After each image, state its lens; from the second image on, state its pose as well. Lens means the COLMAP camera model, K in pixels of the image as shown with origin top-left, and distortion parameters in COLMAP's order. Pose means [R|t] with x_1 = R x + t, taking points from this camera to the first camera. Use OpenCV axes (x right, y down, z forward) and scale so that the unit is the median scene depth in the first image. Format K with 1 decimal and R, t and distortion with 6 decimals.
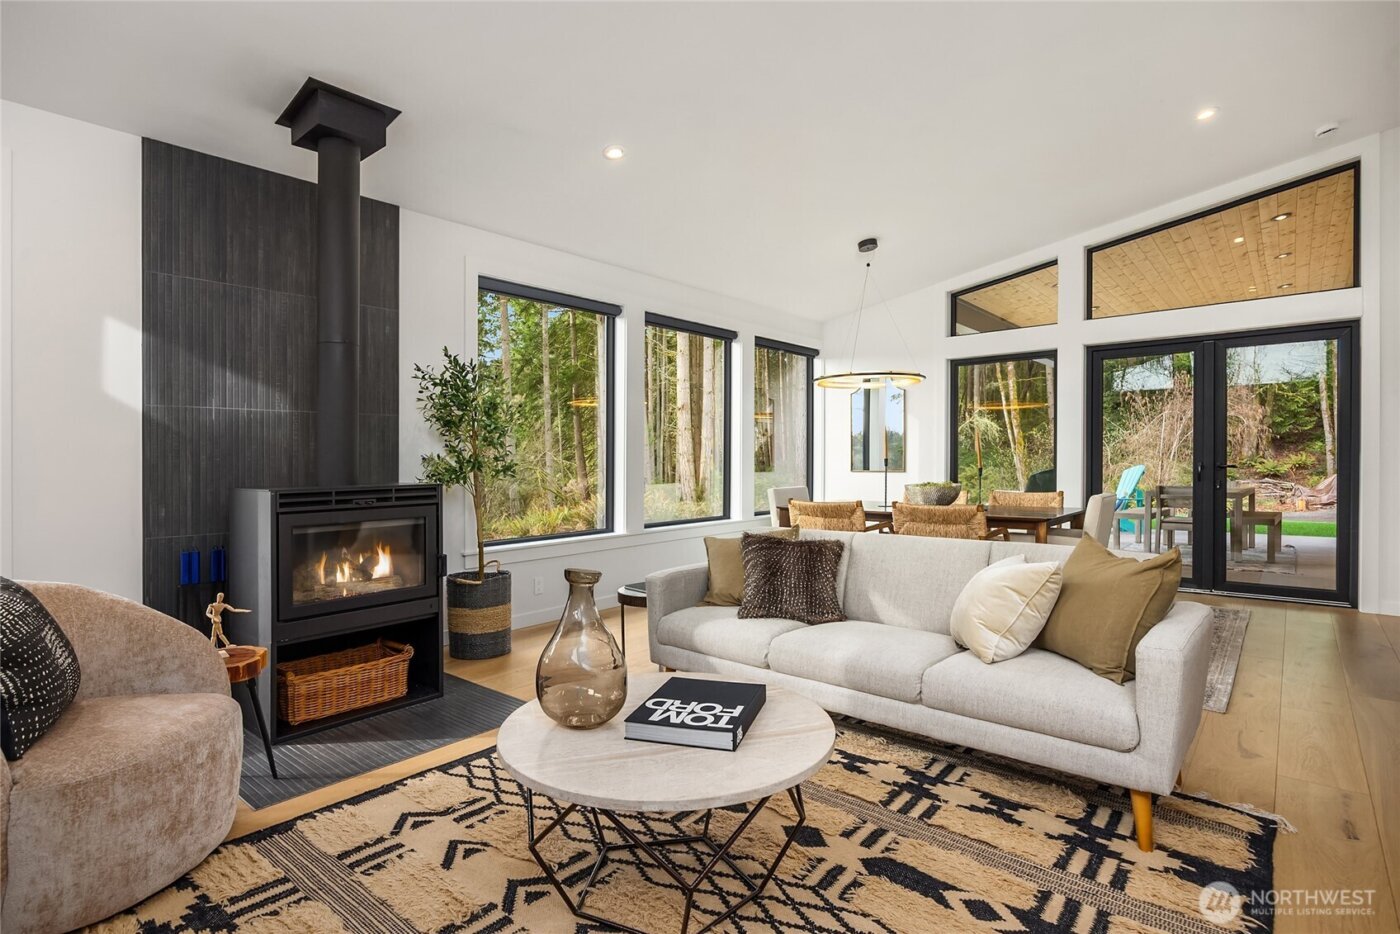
lens RADIAL K [[728.4, 0, 693.8], [0, 728.4, 465.3], [0, 0, 1]] dist [-0.011891, 0.003126]
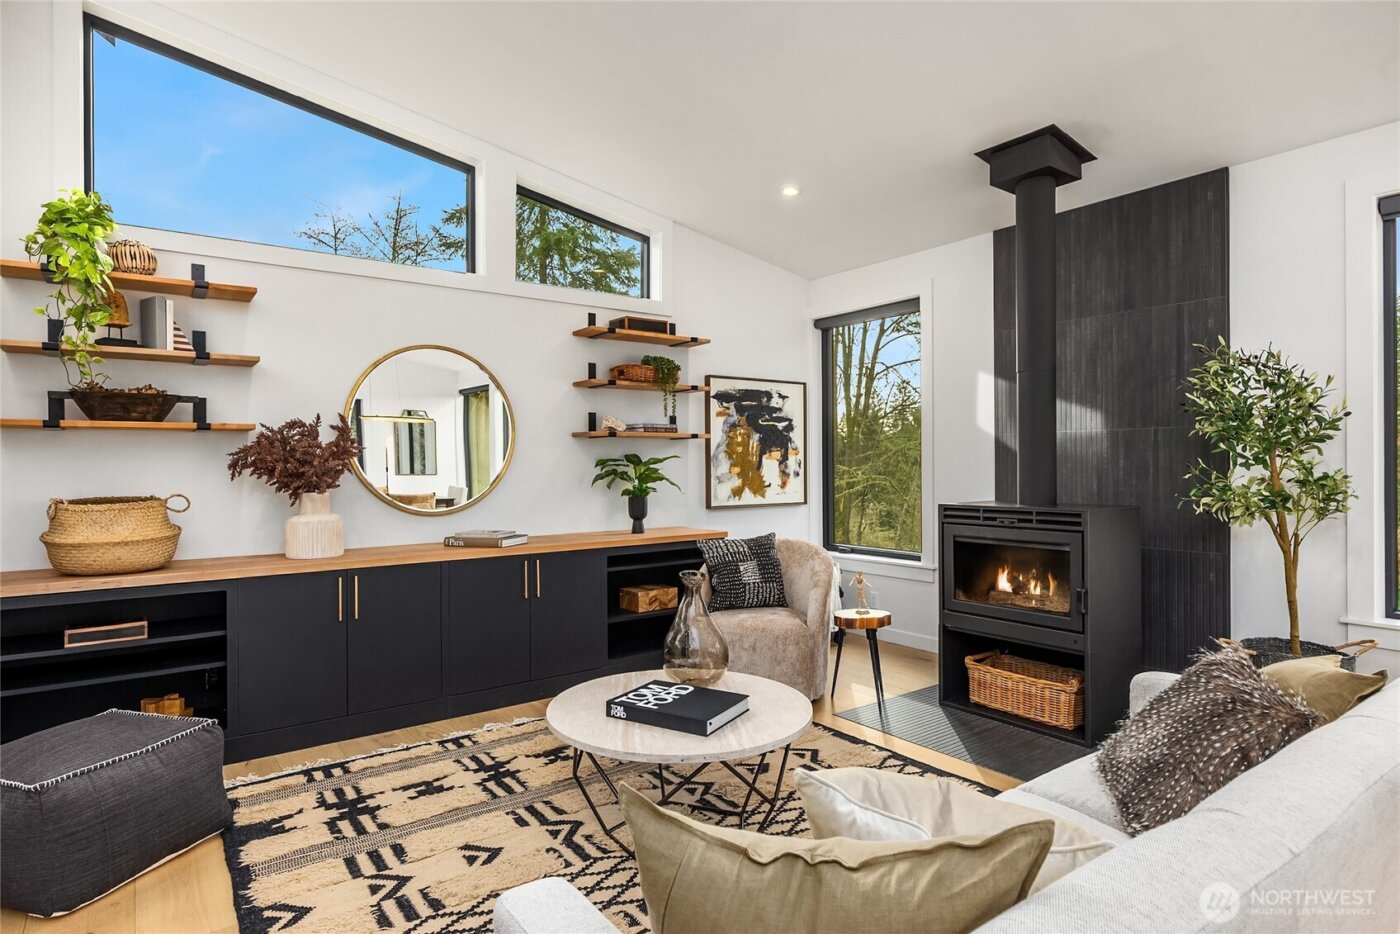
lens RADIAL K [[749.0, 0, 686.6], [0, 749.0, 464.9], [0, 0, 1]] dist [-0.003048, -0.000834]
pose [[-0.250102, 0.005504, -0.968204, 0.773510], [-0.007783, 0.999940, 0.007694, -0.036494], [0.968188, 0.009460, -0.250044, 0.876972]]
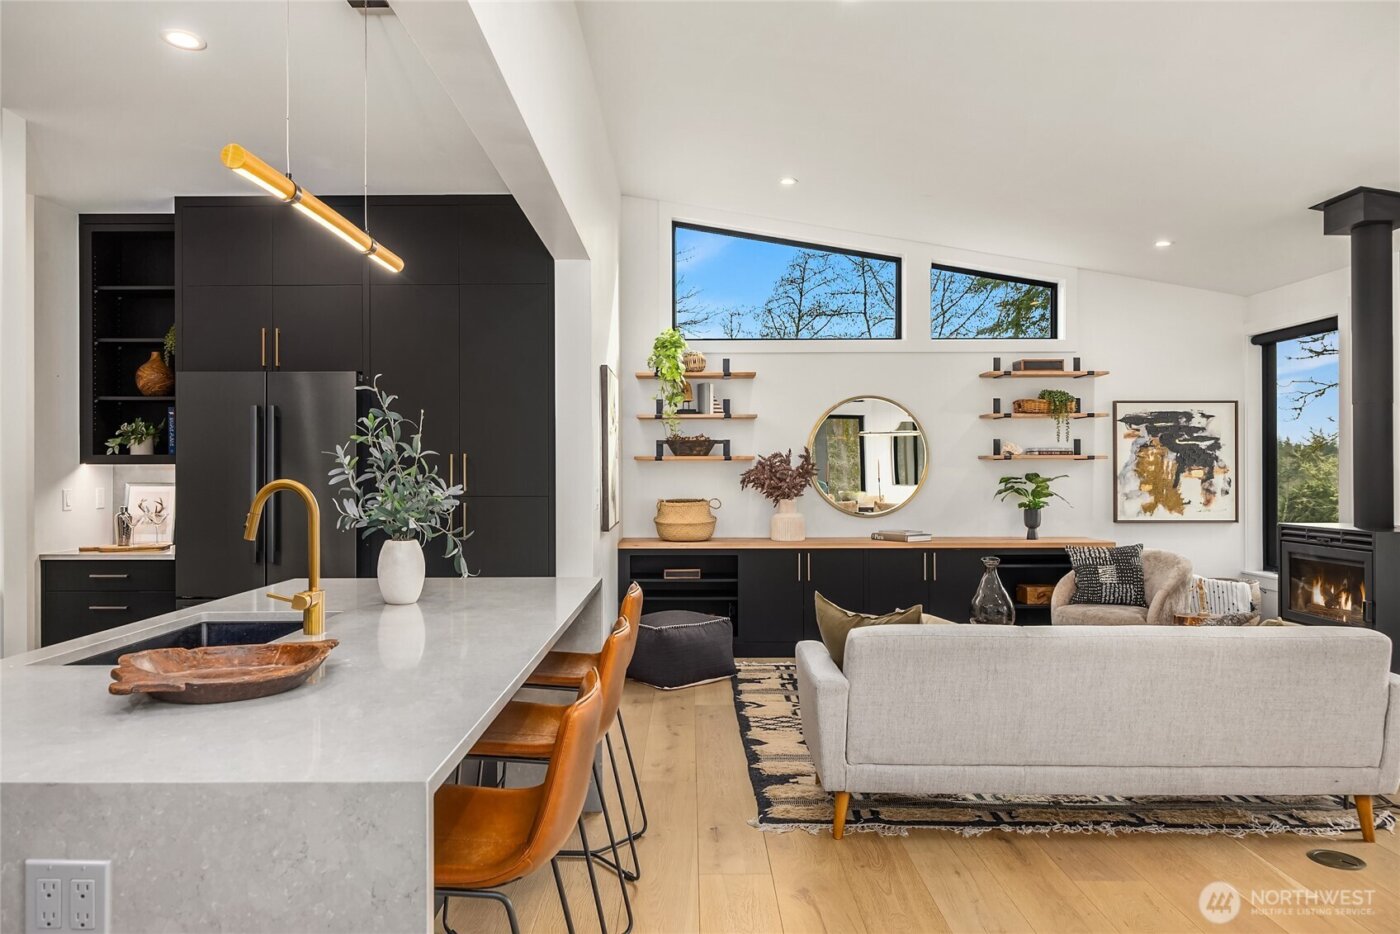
lens RADIAL K [[926.8, 0, 706.4], [0, 926.8, 458.3], [0, 0, 1]] dist [-0.009512, -0.004064]
pose [[-0.766457, -0.004112, -0.642282, 1.627099], [-0.007255, 0.999971, 0.002255, -0.100740], [0.642254, 0.006389, -0.766465, 1.913356]]
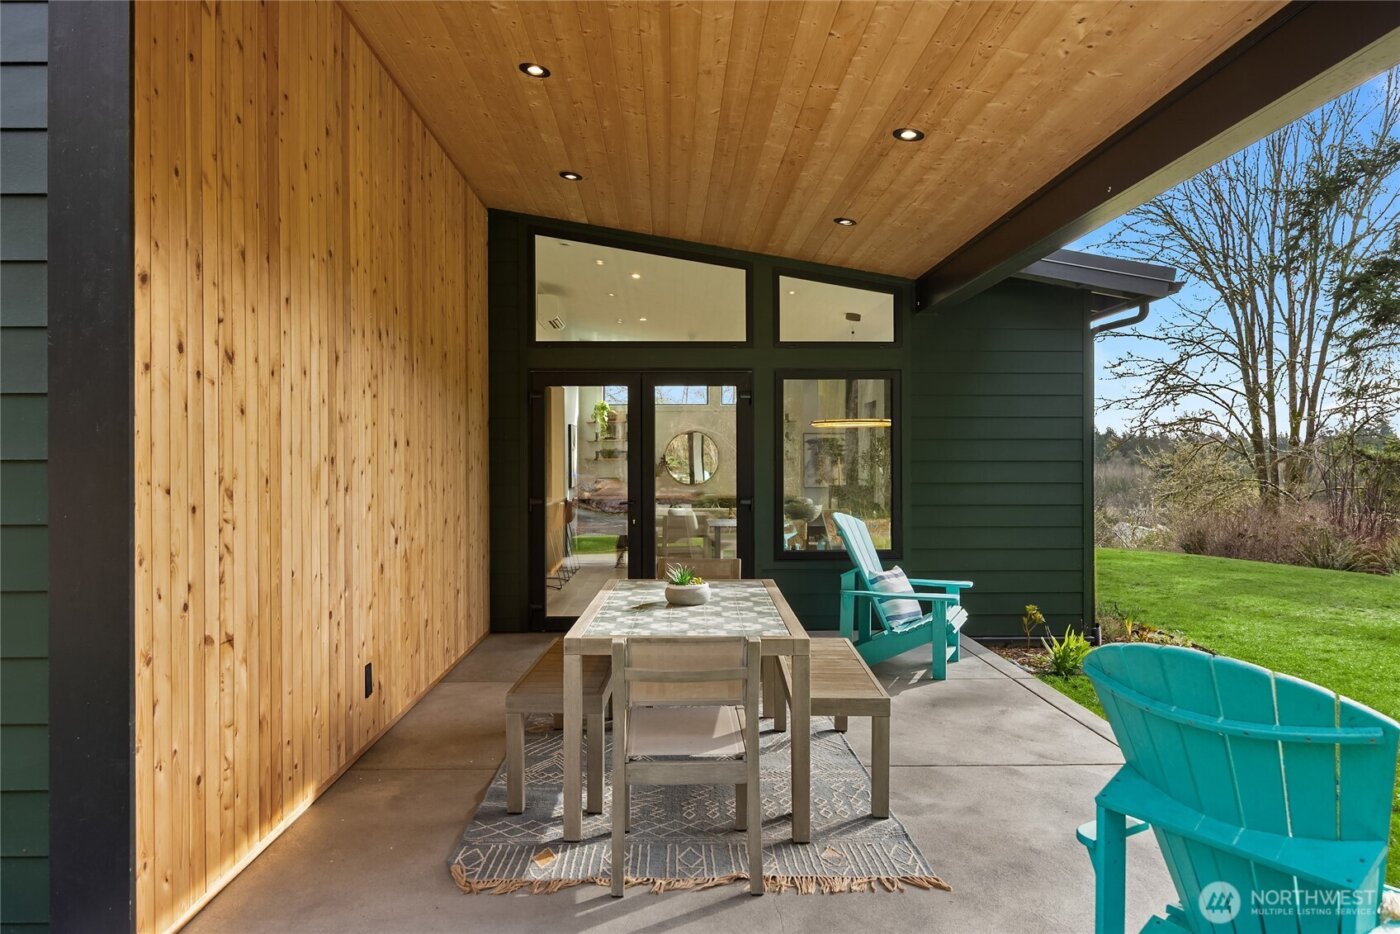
lens RADIAL K [[947.8, 0, 693.2], [0, 947.8, 473.8], [0, 0, 1]] dist [-0.005773, -0.003640]
pose [[-0.754292, 0.010650, -0.656453, 3.925526], [-0.005396, 0.999734, 0.022420, -0.150742], [0.656517, 0.020453, -0.754034, 5.344555]]
